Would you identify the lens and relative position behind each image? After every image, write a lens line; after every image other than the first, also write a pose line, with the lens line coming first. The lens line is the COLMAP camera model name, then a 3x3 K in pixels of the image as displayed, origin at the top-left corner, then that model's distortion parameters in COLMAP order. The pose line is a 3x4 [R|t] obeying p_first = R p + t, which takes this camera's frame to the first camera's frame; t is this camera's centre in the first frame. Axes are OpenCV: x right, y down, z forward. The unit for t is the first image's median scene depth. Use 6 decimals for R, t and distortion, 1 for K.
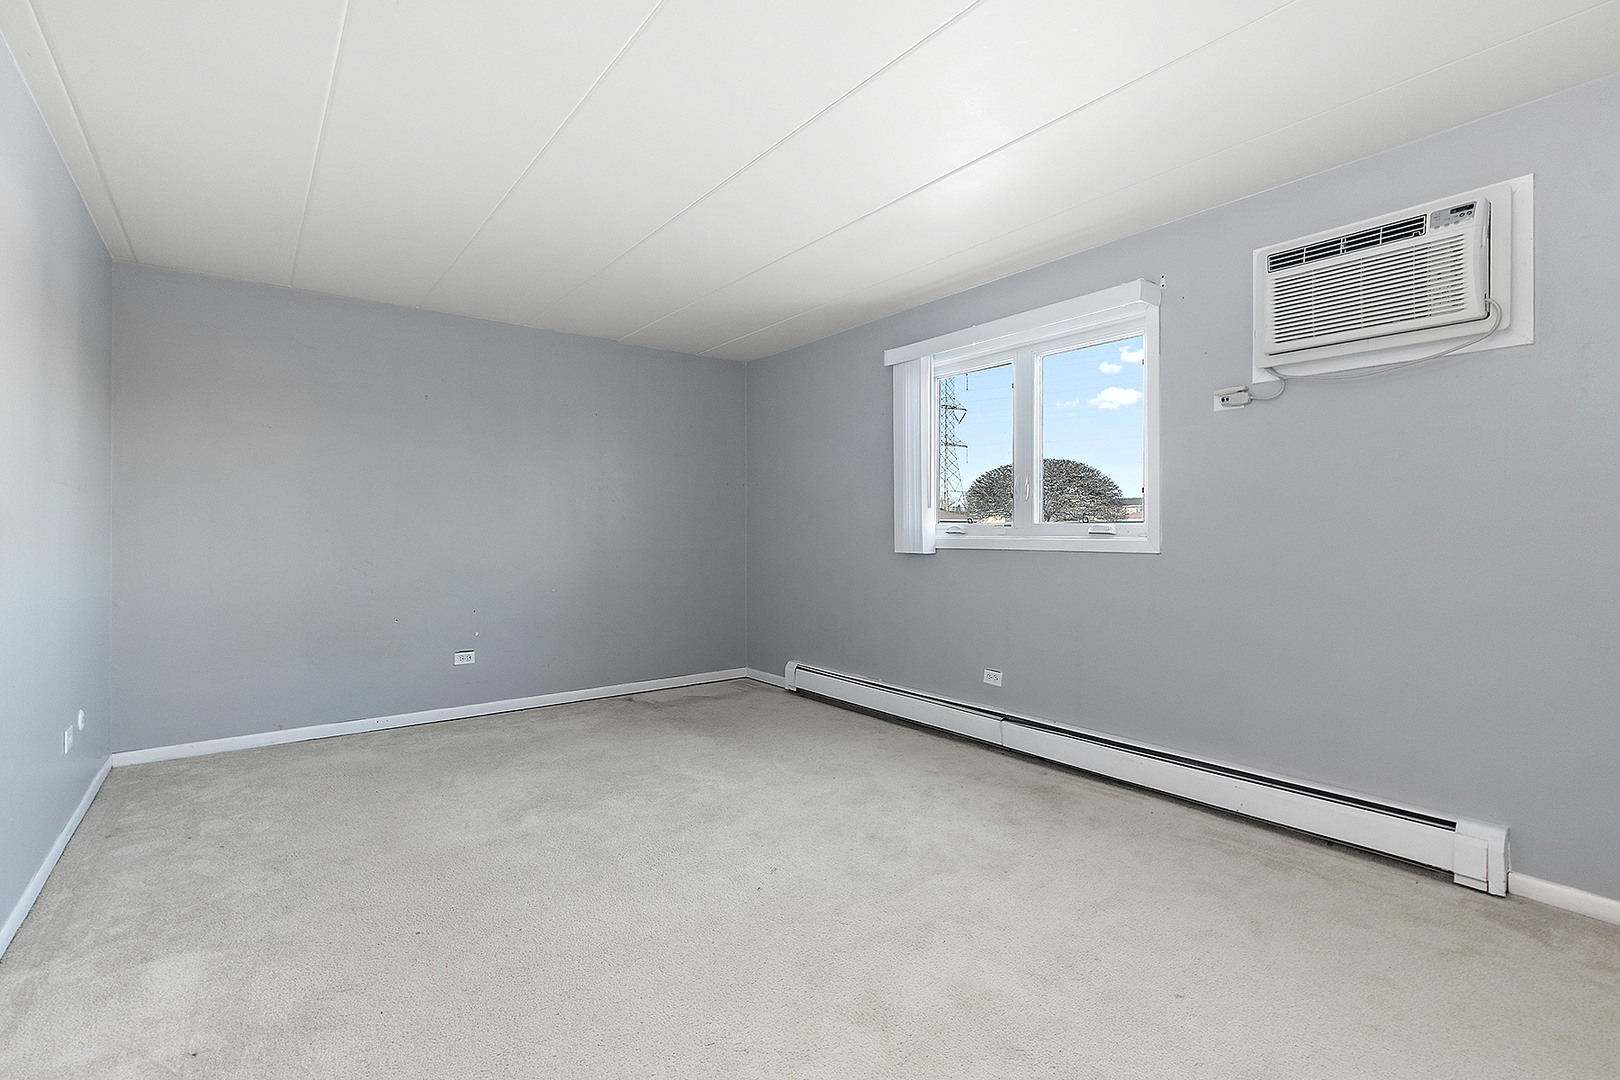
lens RADIAL K [[722.3, 0, 803.6], [0, 722.3, 540.5], [0, 0, 1]] dist [-0.000617, -0.000307]
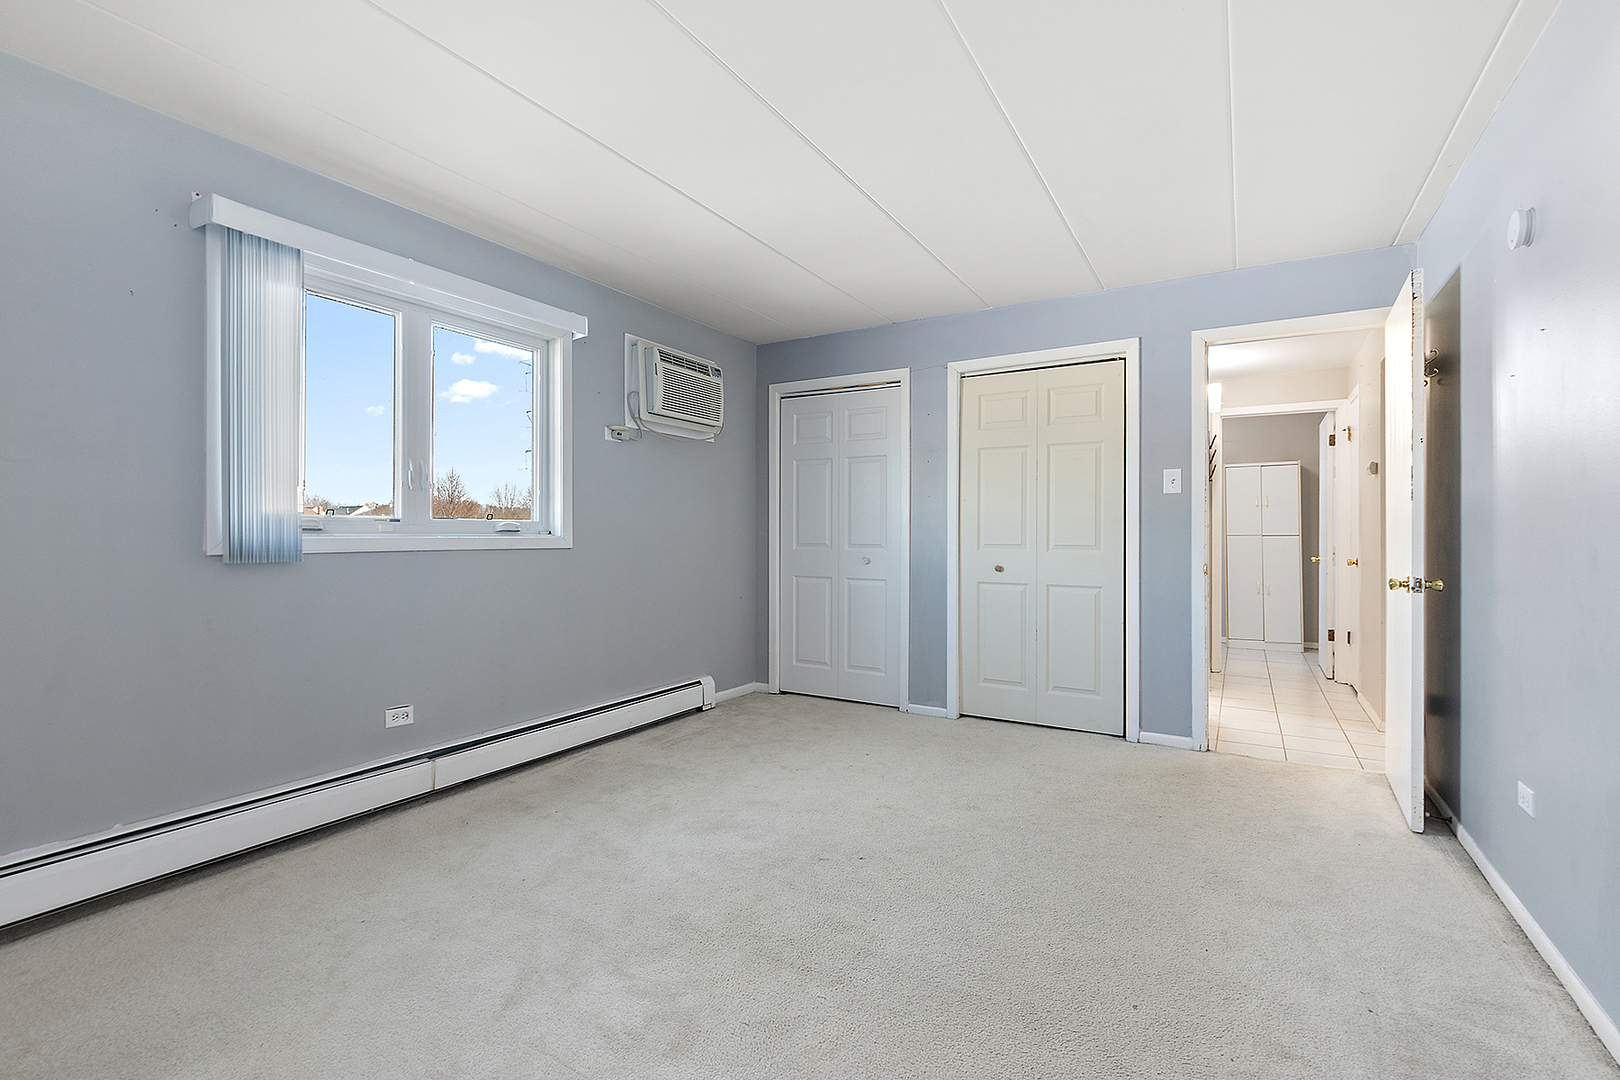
lens RADIAL K [[722.3, 0, 803.6], [0, 722.3, 540.5], [0, 0, 1]] dist [-0.000617, -0.000307]
pose [[-0.357932, -0.006148, 0.933727, -0.755329], [0.009198, 0.999907, 0.010110, -0.002764], [-0.933702, 0.012207, -0.357842, 1.070589]]
